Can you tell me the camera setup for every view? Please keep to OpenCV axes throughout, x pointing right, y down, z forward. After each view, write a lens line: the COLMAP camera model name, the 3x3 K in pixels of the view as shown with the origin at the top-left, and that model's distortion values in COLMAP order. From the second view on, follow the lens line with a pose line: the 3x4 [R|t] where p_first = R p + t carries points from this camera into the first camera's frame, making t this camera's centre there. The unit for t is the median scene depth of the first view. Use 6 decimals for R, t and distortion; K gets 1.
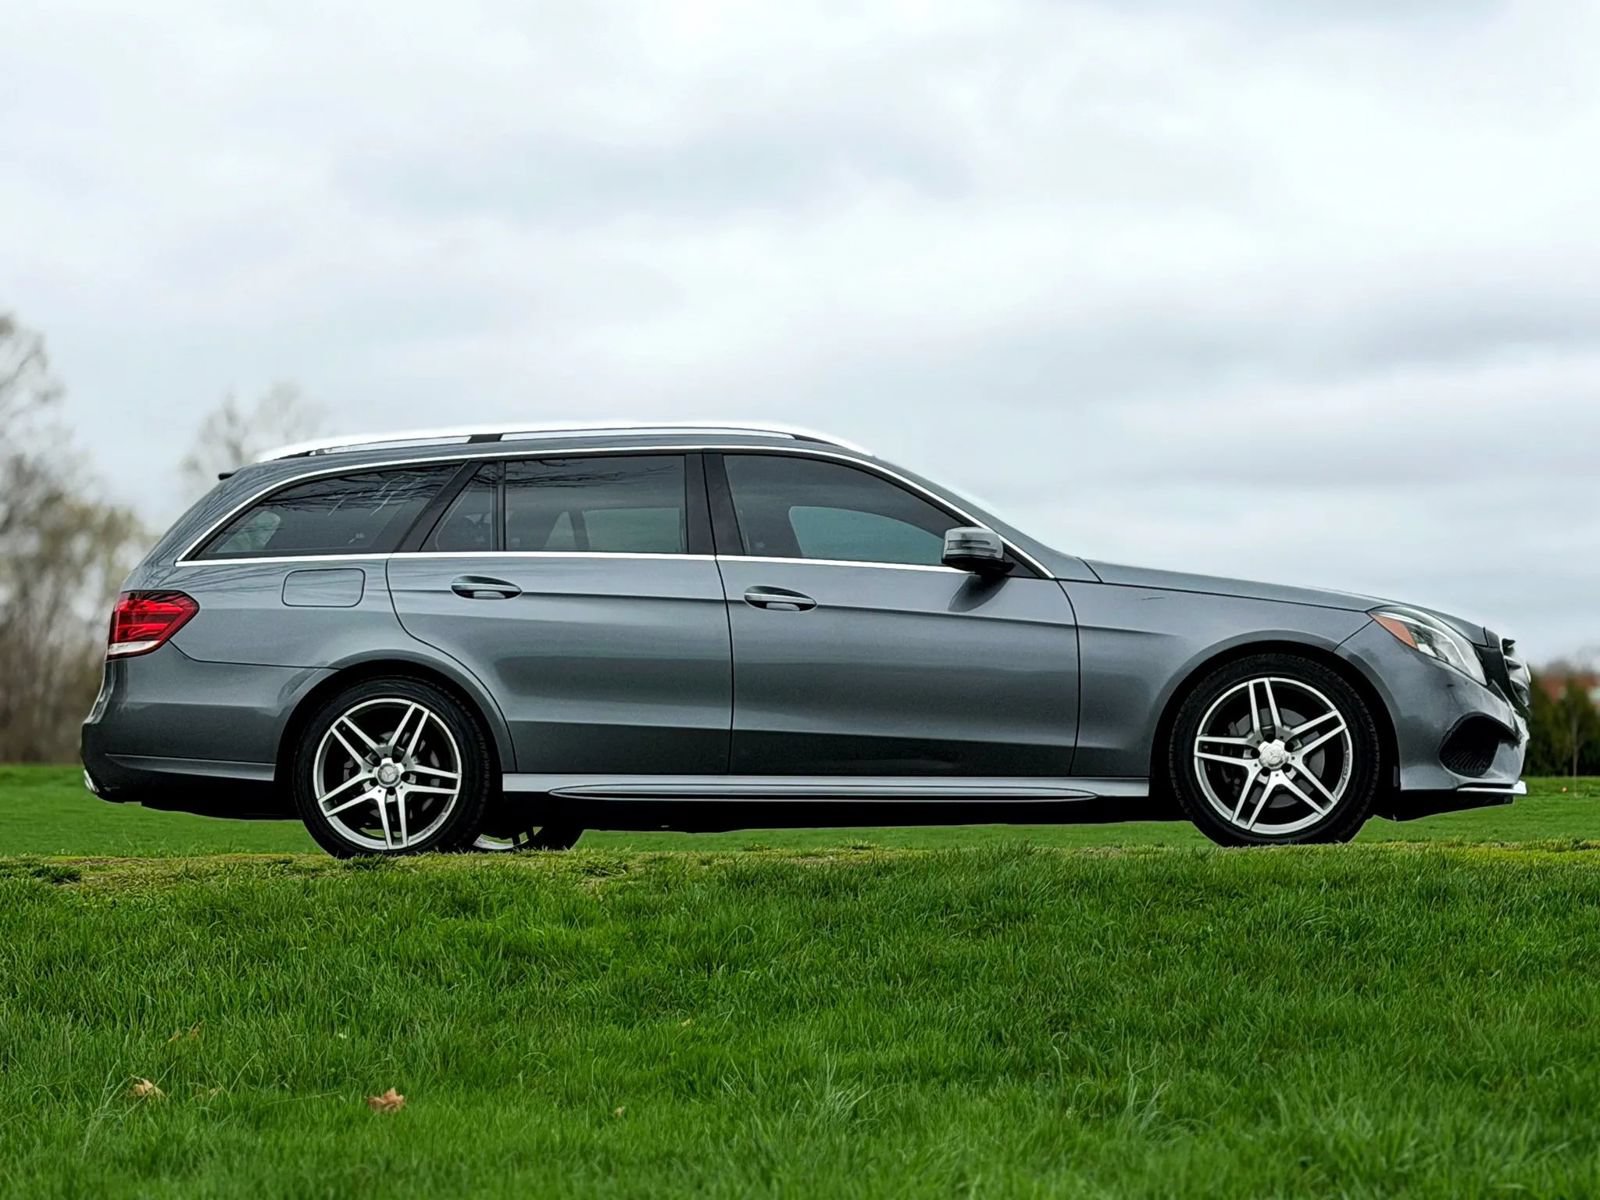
lens RADIAL K [[3839.5, 0, 783.8], [0, 3839.5, 564.9], [0, 0, 1]] dist [0.137932, 0.000000]
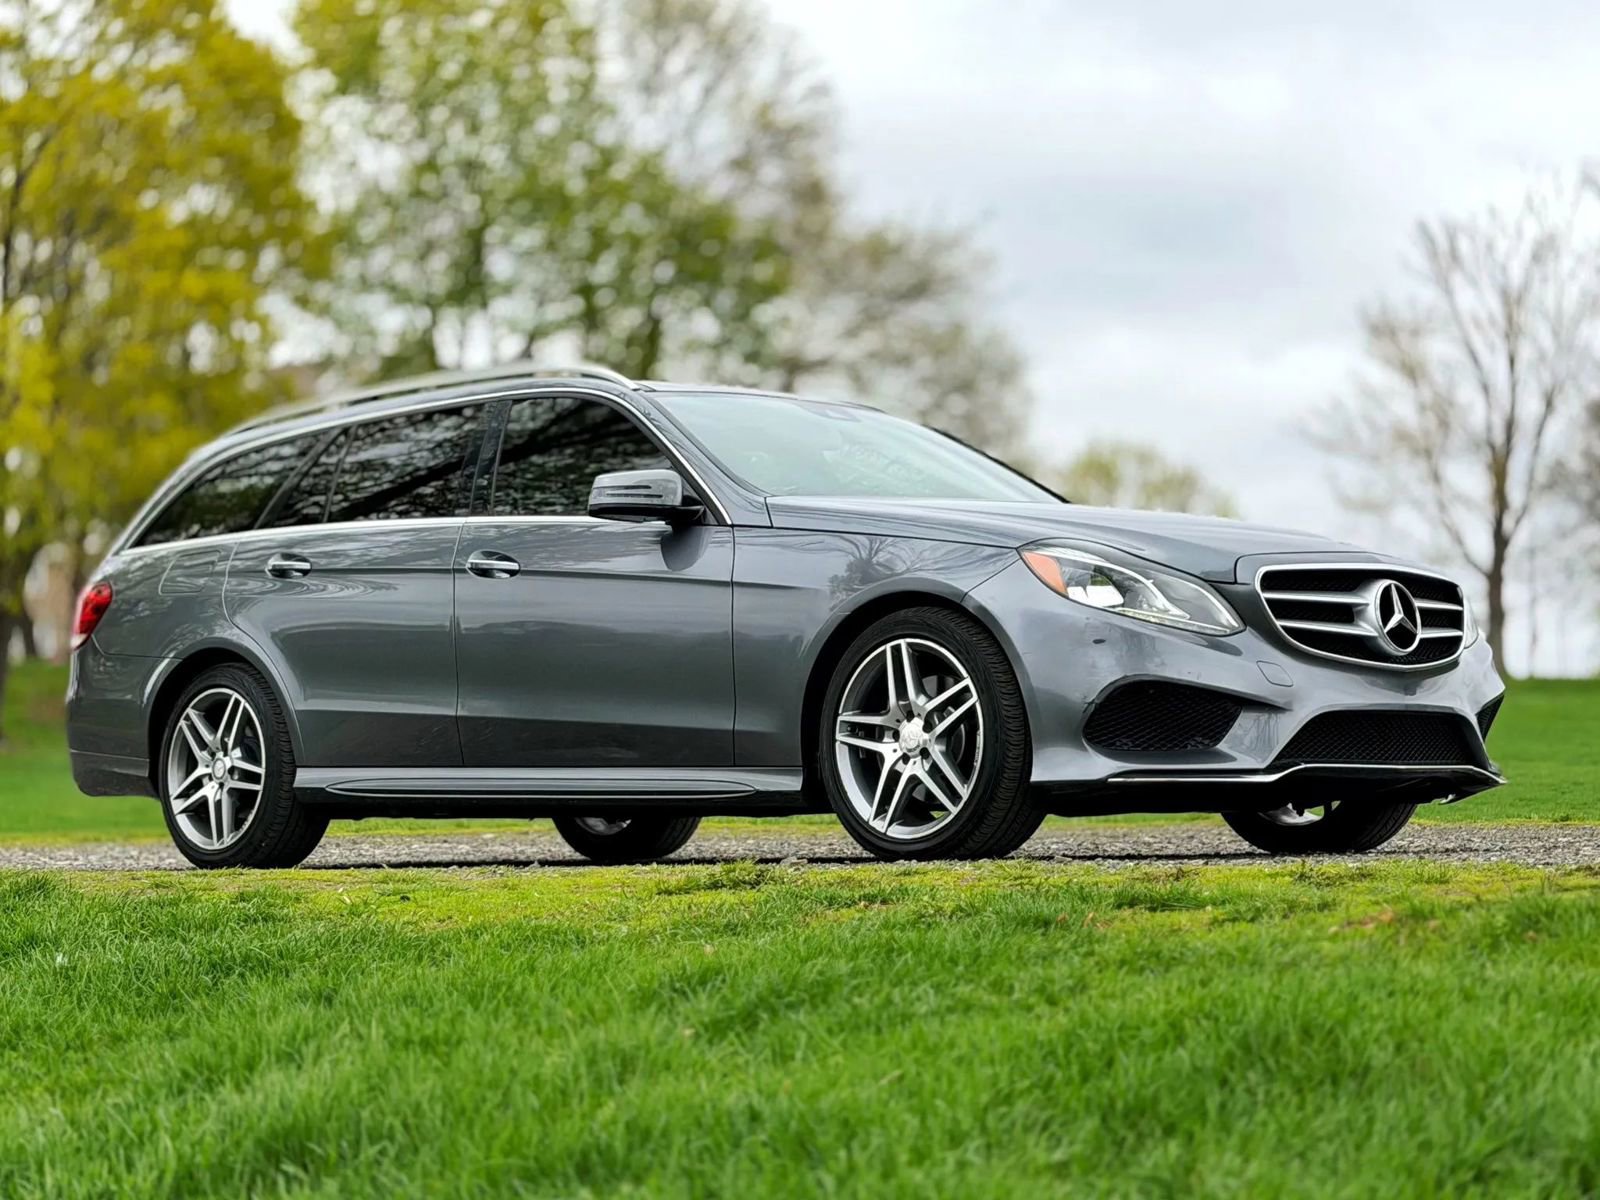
lens RADIAL K [[3272.7, 0, 873.3], [0, 3272.7, 612.9], [0, 0, 1]] dist [0.151643, 0.000000]
pose [[0.818067, -0.037167, -0.573921, 0.494472], [0.058331, 0.998126, 0.018507, 0.011160], [0.572157, -0.048617, 0.818702, 0.443889]]
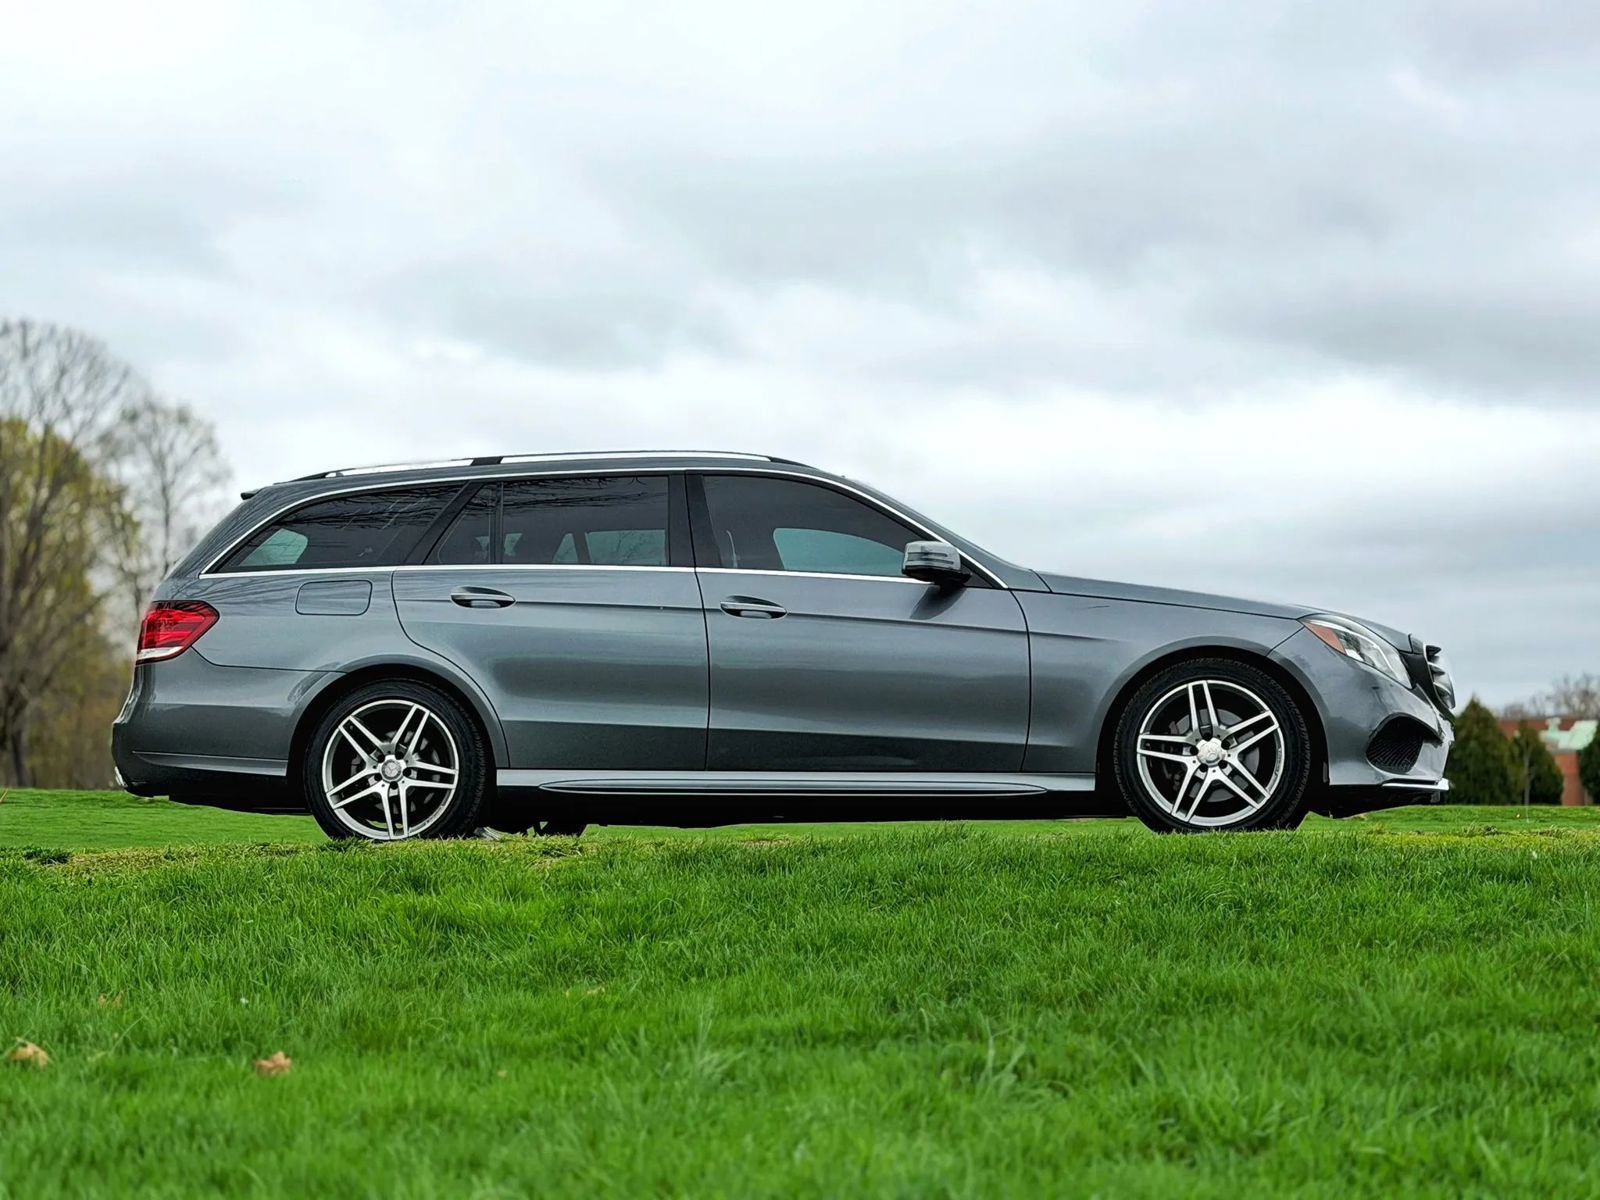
lens RADIAL K [[3272.7, 0, 800.3], [0, 3272.7, 561.8], [0, 0, 1]] dist [0.151643, 0.000000]
pose [[0.999863, 0.001163, -0.016486, 0.027351], [-0.001491, 0.999801, -0.019894, 0.014406], [0.016459, 0.019915, 0.999666, 0.081599]]
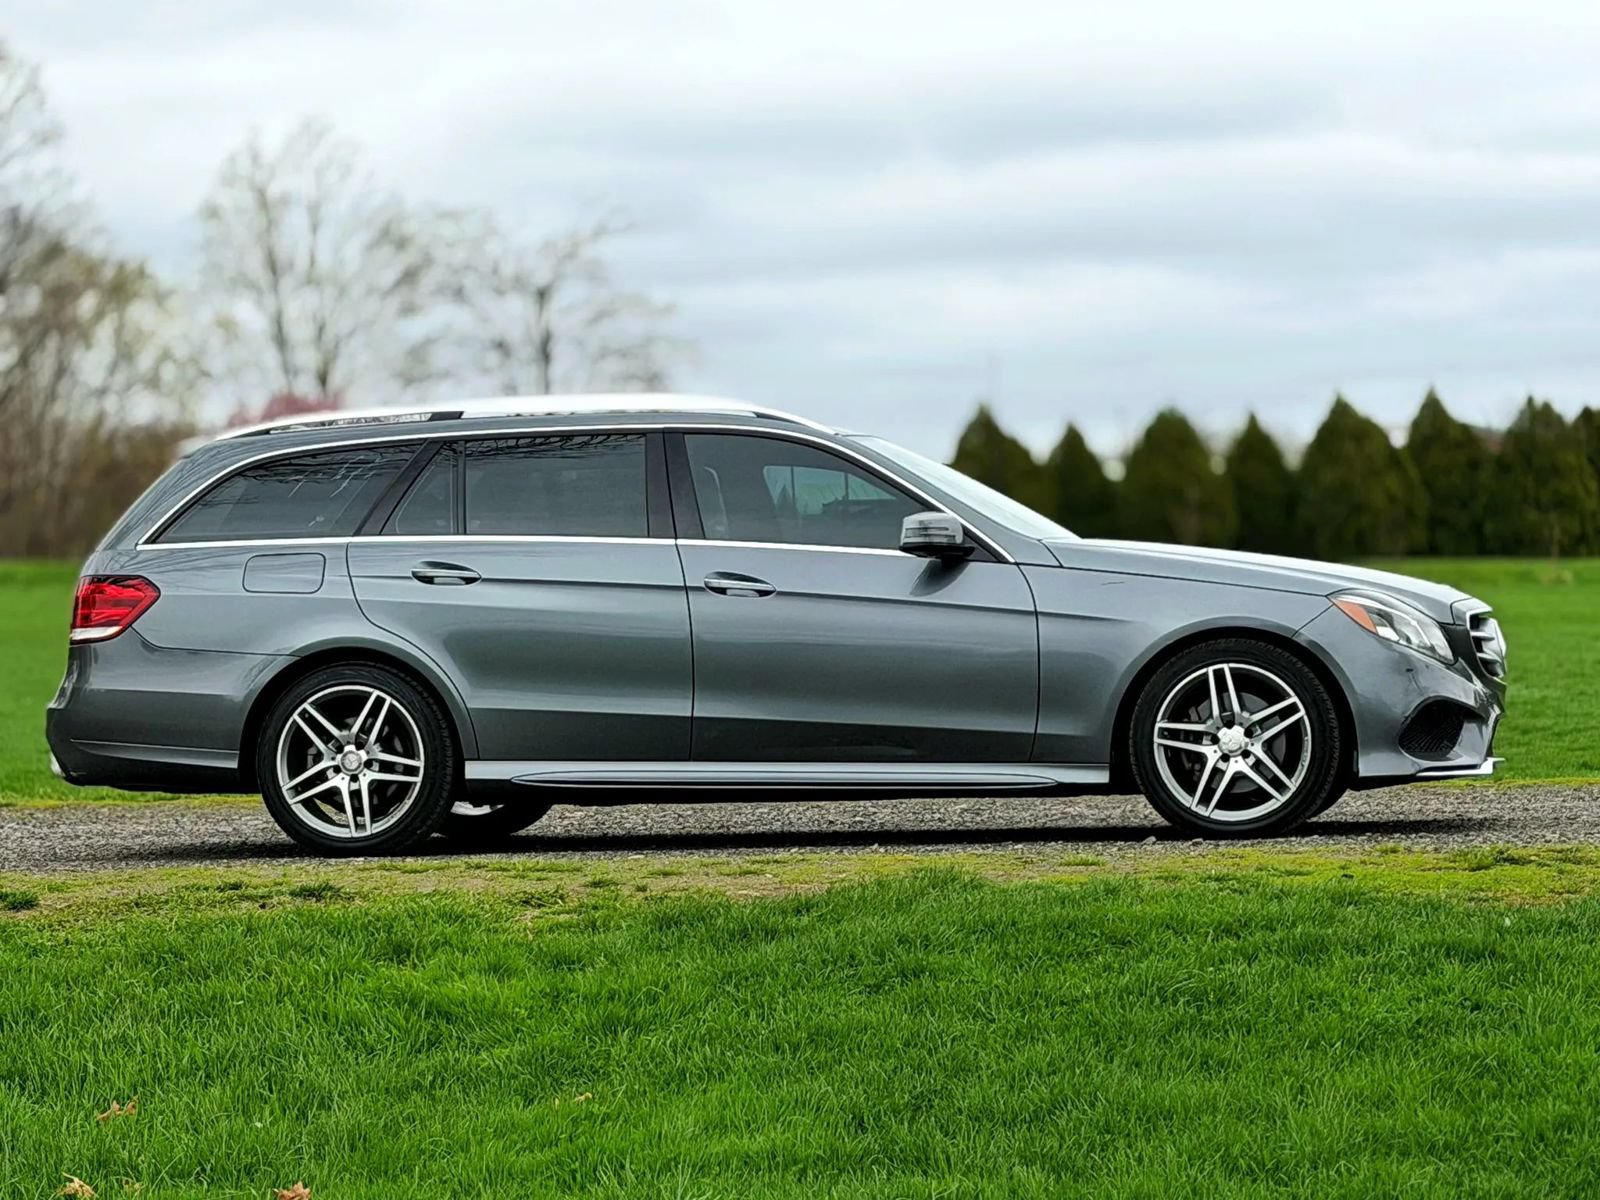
lens RADIAL K [[4422.0, 0, 783.5], [0, 4422.0, 642.7], [0, 0, 1]] dist [0.143921, 0.000000]
pose [[0.999576, -0.009097, -0.027674, 0.042023], [0.011263, 0.996799, 0.079155, -0.067016], [0.026866, -0.079433, 0.996478, -0.142458]]
